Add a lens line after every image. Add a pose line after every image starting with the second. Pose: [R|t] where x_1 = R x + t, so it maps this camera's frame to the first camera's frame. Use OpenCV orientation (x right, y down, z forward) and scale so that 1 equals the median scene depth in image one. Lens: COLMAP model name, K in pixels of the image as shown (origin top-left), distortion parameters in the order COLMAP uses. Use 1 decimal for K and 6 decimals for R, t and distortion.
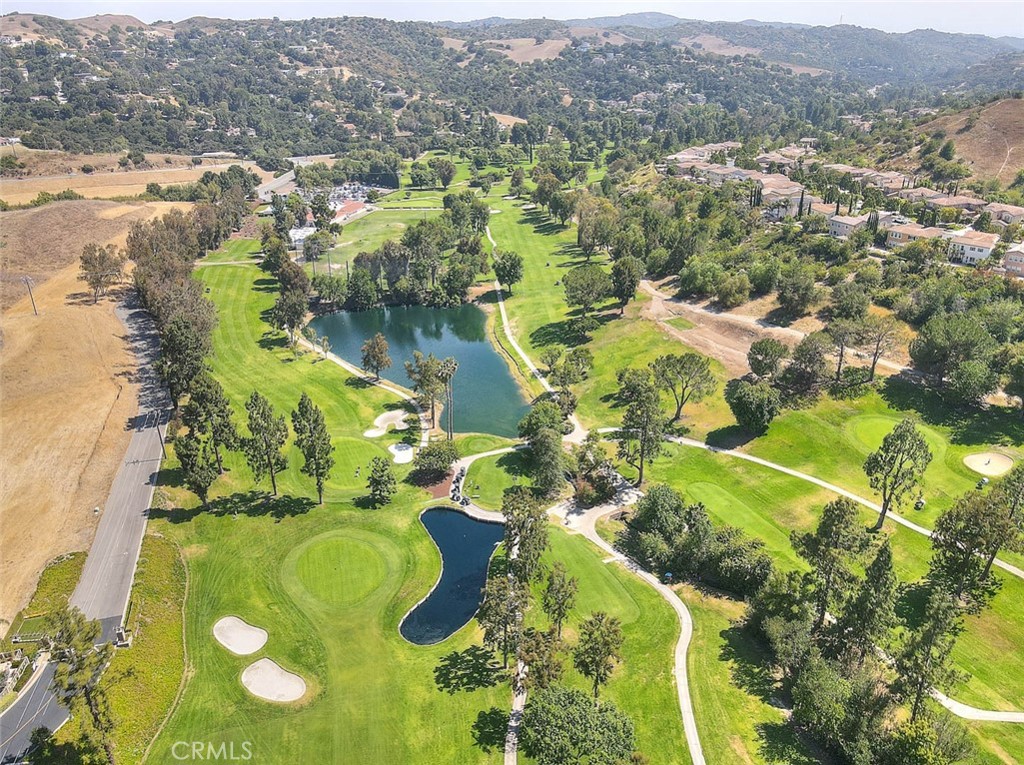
lens RADIAL K [[750.1, 0, 512.0], [0, 750.1, 382.5], [0, 0, 1]] dist [0.008144, 0.007405]
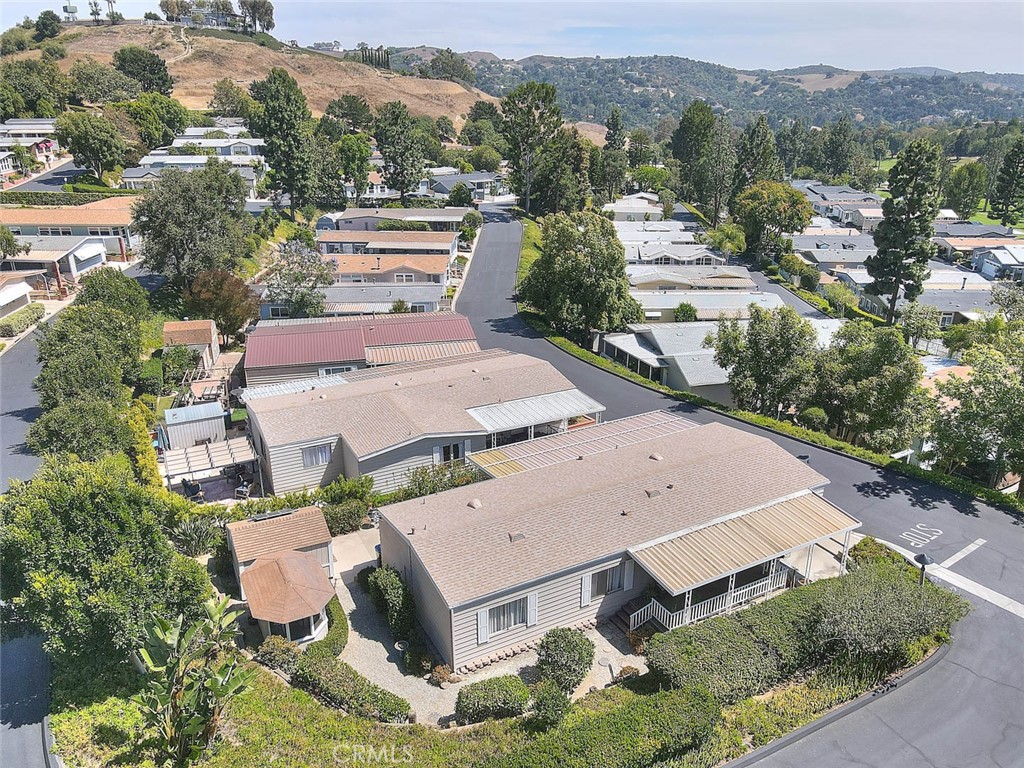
lens RADIAL K [[750.1, 0, 512.0], [0, 750.1, 384.0], [0, 0, 1]] dist [0.008144, 0.007405]
pose [[0.956047, 0.124816, -0.265321, -0.275908], [-0.141581, 0.988905, -0.044953, 0.558766], [0.256766, 0.080542, 0.963112, -0.806706]]
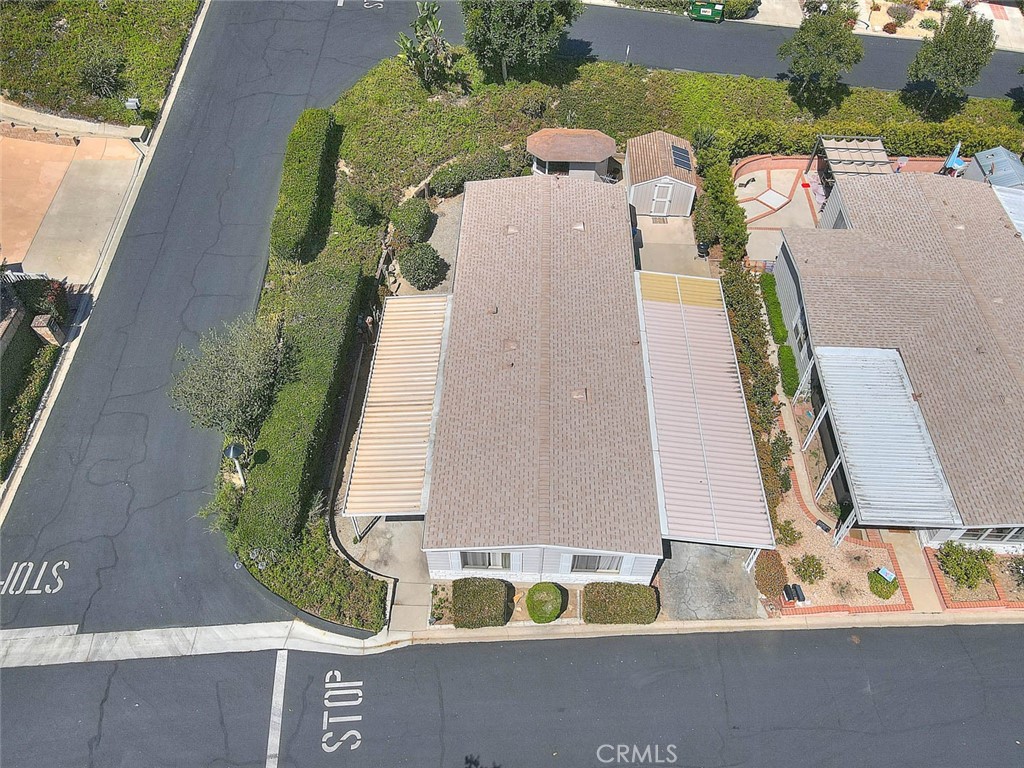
lens RADIAL K [[750.4, 0, 512.7], [0, 750.4, 384.9], [0, 0, 1]] dist [-0.007539, 0.040316]
pose [[-0.735797, 0.534115, -0.416322, -0.244041], [-0.273021, 0.328625, 0.904138, 0.488163], [0.619727, 0.778927, -0.095977, -0.691104]]
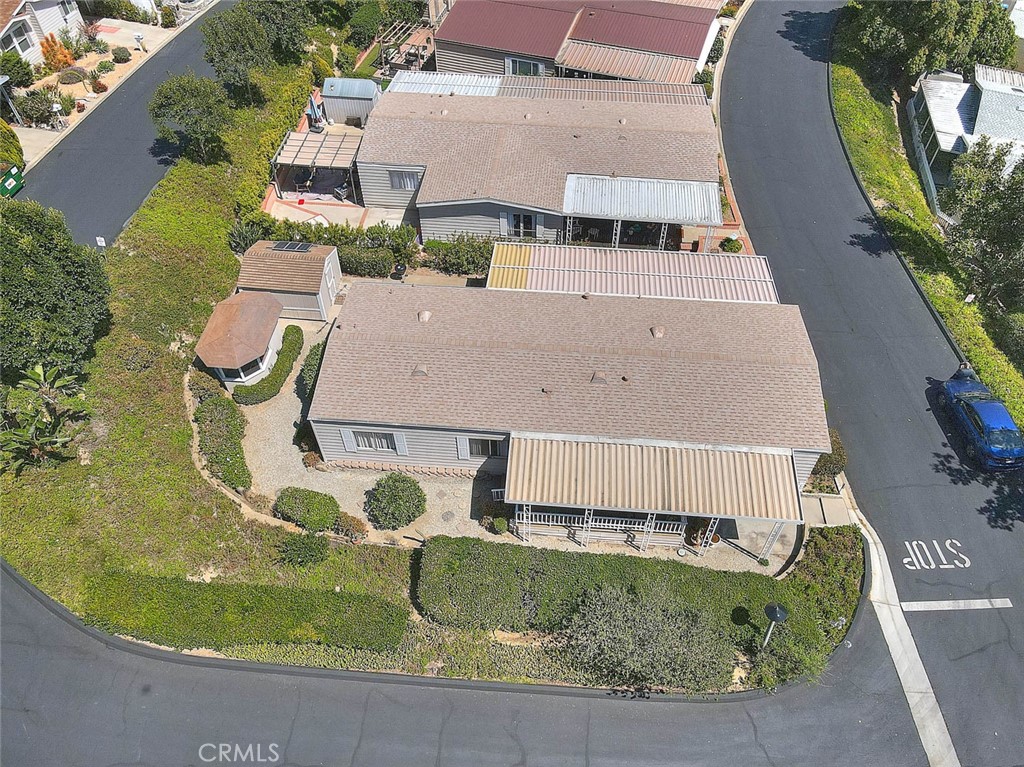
lens RADIAL K [[750.4, 0, 512.7], [0, 750.4, 384.4], [0, 0, 1]] dist [-0.007539, 0.040316]
pose [[0.637361, 0.597908, -0.486083, -0.245822], [-0.329416, 0.781685, 0.529579, 0.523062], [0.696603, -0.177409, 0.695176, -0.772160]]
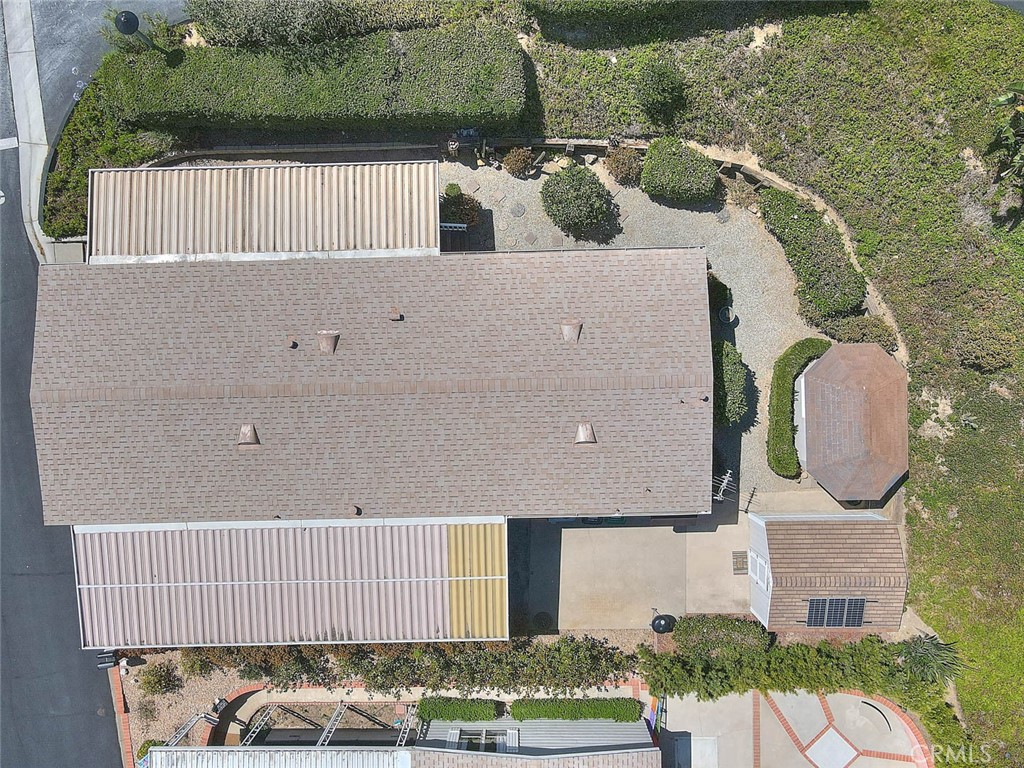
lens RADIAL K [[743.8, 0, 512.9], [0, 743.8, 380.3], [0, 0, 1]] dist [0.011703, 0.009306]
pose [[-0.716891, -0.696449, 0.032022, -0.298777], [0.318754, -0.286570, 0.903479, 0.511494], [-0.620050, 0.657903, 0.427435, -0.738960]]
